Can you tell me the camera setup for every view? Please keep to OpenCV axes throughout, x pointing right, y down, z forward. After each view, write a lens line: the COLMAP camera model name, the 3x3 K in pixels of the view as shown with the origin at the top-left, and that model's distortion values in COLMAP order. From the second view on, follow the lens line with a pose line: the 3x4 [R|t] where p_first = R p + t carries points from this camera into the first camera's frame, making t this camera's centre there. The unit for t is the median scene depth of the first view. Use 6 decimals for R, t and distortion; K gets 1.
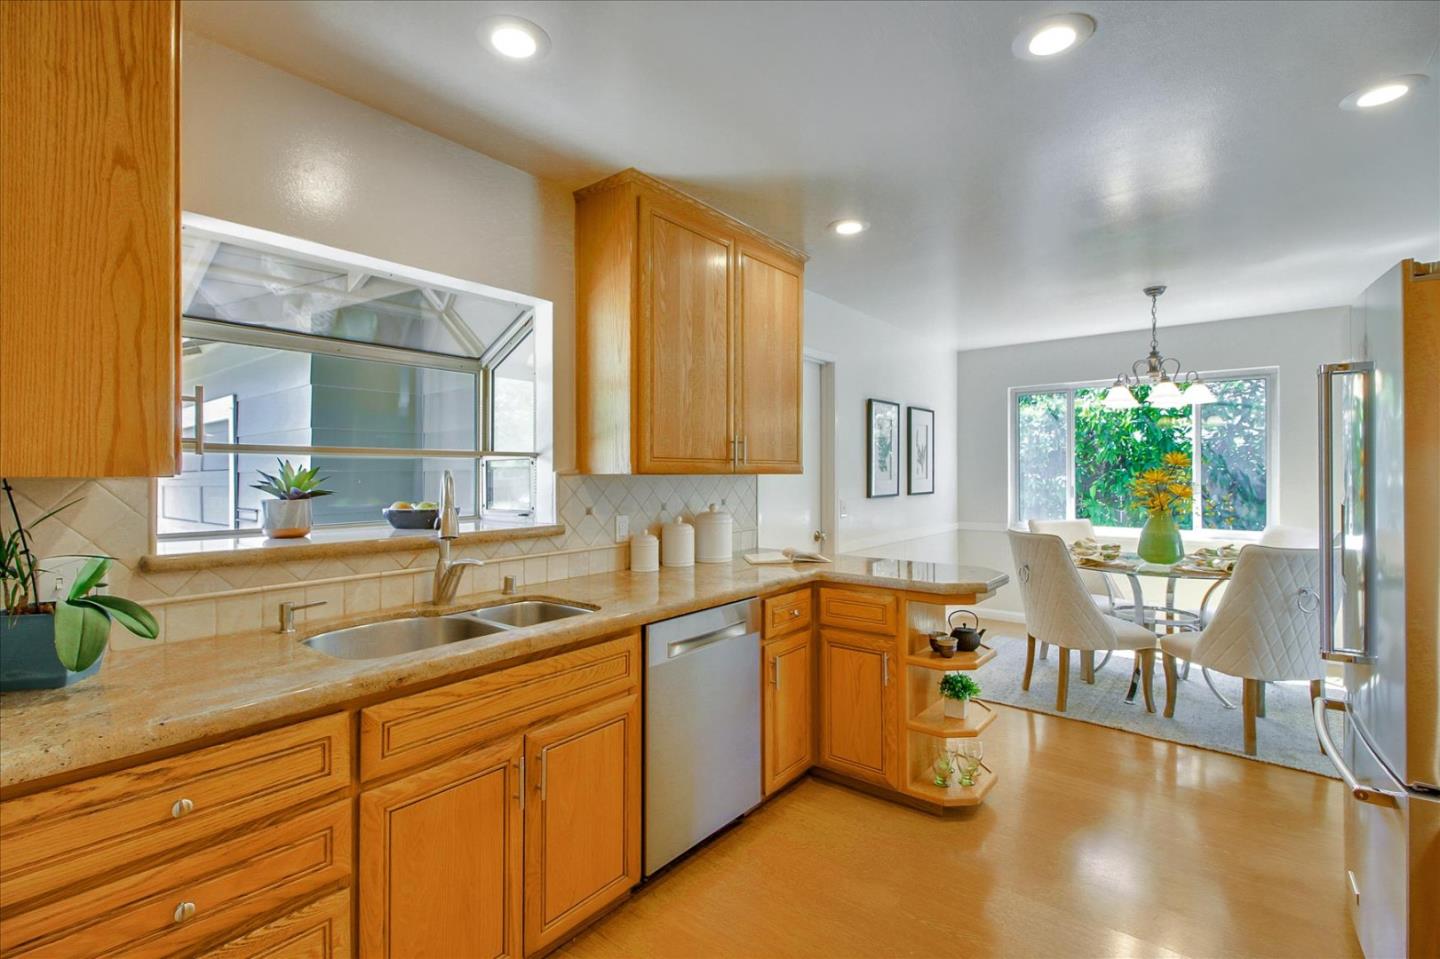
lens RADIAL K [[671.9, 0, 677.6], [0, 671.9, 472.9], [0, 0, 1]] dist [0.024295, -0.004230]
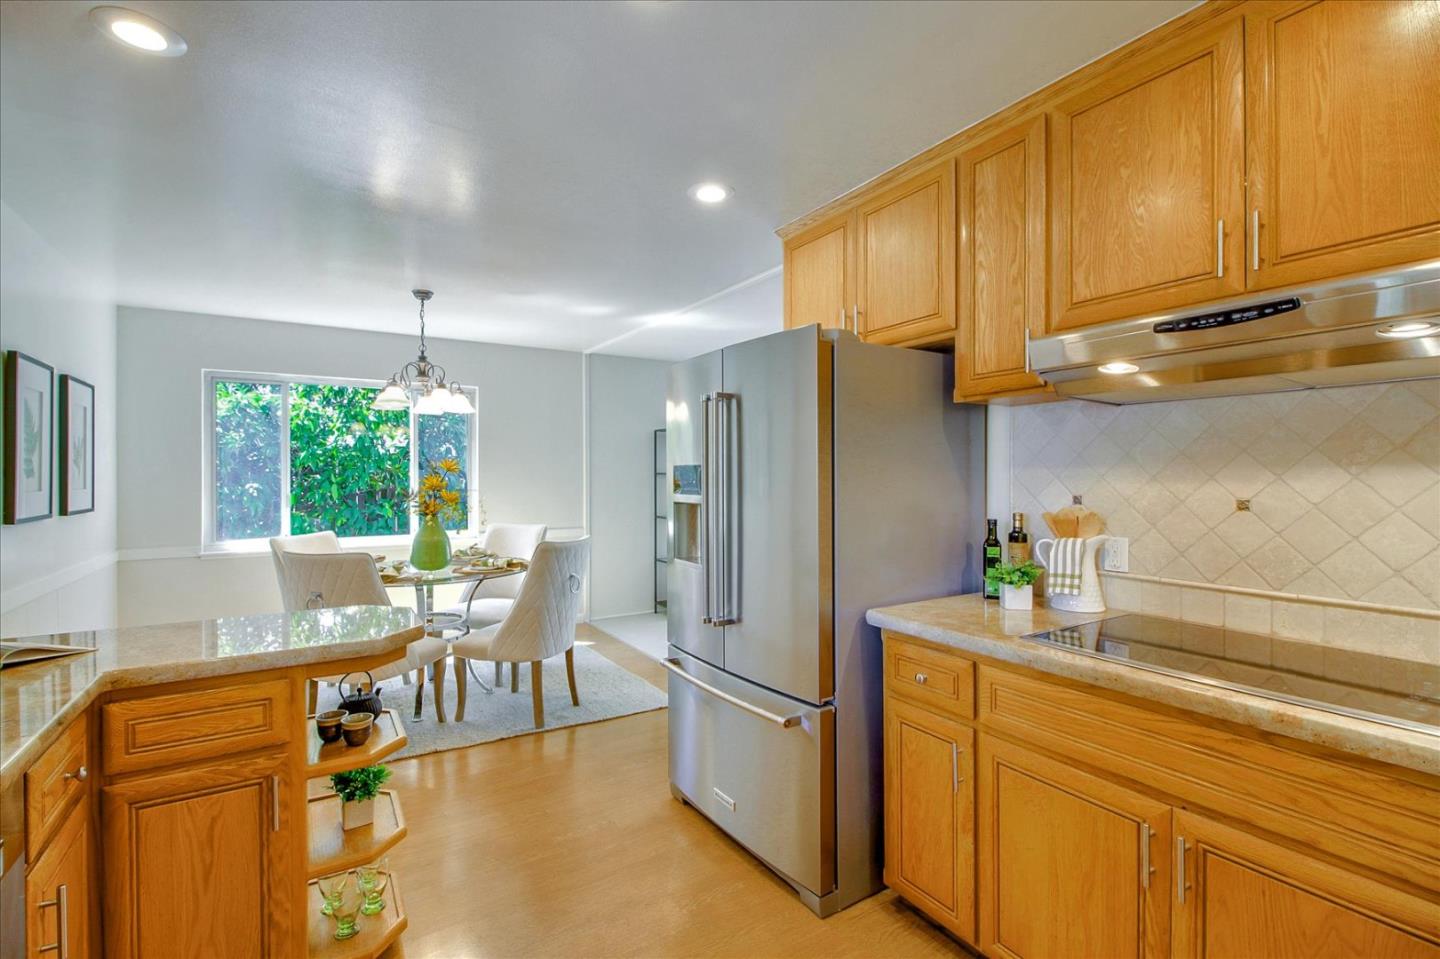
lens RADIAL K [[671.9, 0, 722.2], [0, 671.9, 479.2], [0, 0, 1]] dist [0.024295, -0.004230]
pose [[0.309823, -0.003643, 0.950787, -0.119917], [0.003789, 0.999989, 0.002597, -0.000204], [-0.950787, 0.002798, 0.309833, 0.346148]]
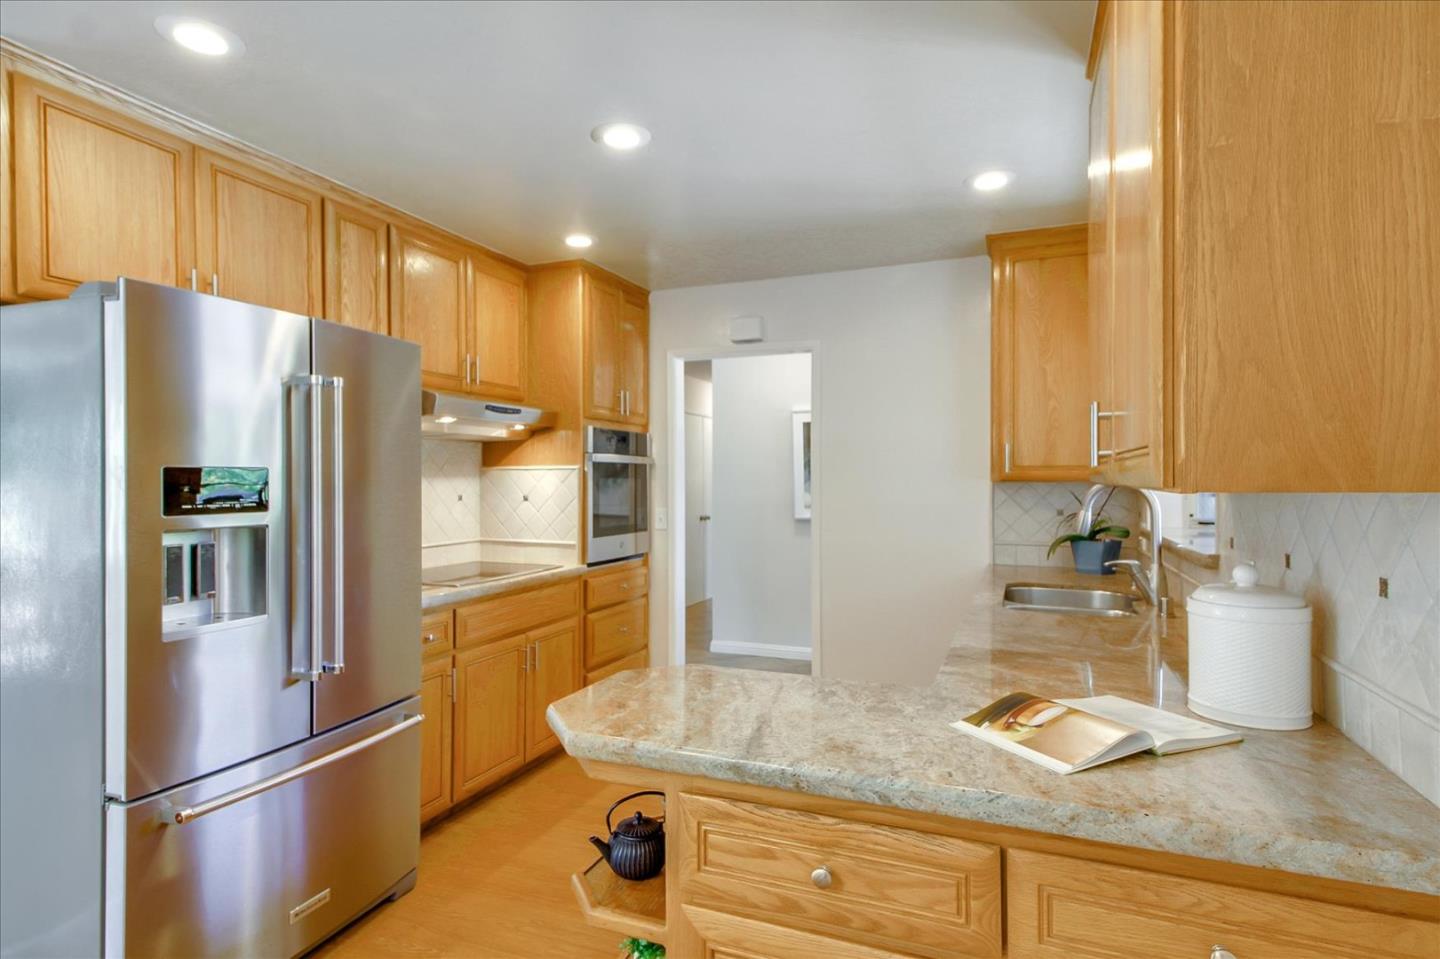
lens RADIAL K [[775.8, 0, 712.0], [0, 775.8, 480.8], [0, 0, 1]] dist [0.024362, -0.001228]
pose [[-0.948783, 0.004078, -0.315901, 0.459096], [0.003706, 0.999992, 0.001778, -0.002899], [0.315906, 0.000516, -0.948790, 1.291236]]
